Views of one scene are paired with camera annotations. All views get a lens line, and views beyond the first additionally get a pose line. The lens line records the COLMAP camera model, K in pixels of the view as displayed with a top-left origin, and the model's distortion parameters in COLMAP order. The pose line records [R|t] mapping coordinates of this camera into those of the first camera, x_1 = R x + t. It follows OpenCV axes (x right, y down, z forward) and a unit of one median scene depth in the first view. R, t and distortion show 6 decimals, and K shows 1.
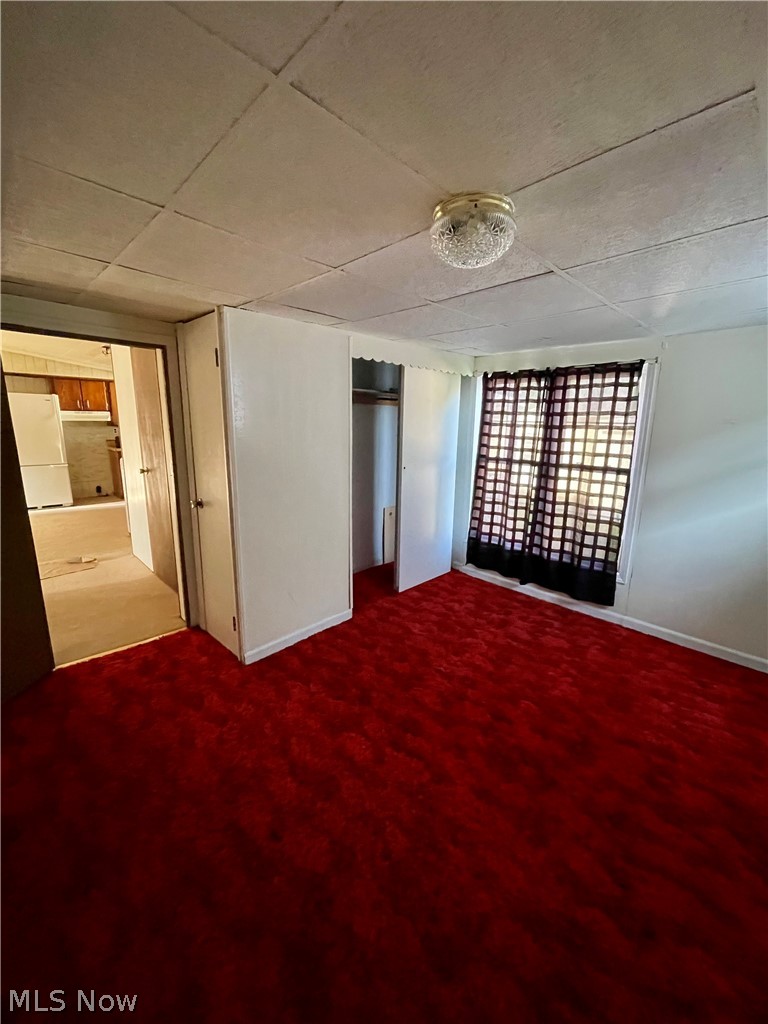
lens RADIAL K [[409.5, 0, 383.6], [0, 409.5, 507.8], [0, 0, 1]] dist [-0.005211, 0.000154]
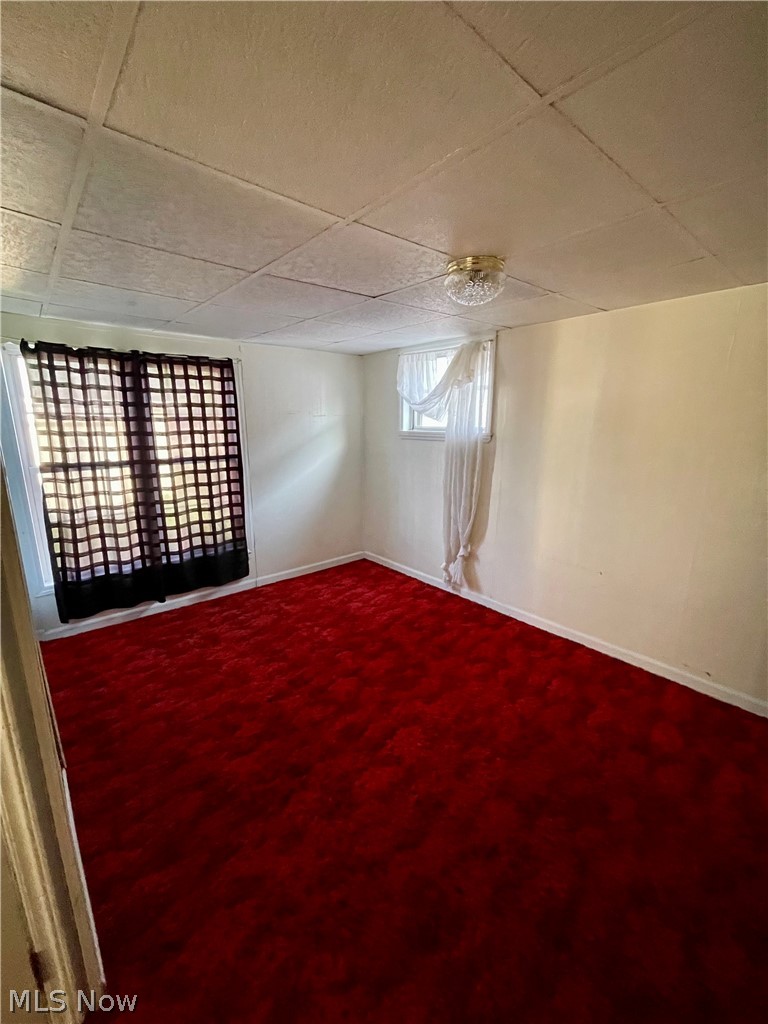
lens RADIAL K [[409.5, 0, 383.6], [0, 409.5, 507.8], [0, 0, 1]] dist [-0.005211, 0.000154]
pose [[0.079278, -0.234005, 0.968998, -0.487946], [0.203336, 0.955416, 0.214089, -0.110263], [-0.975894, 0.180059, 0.123326, 0.467709]]
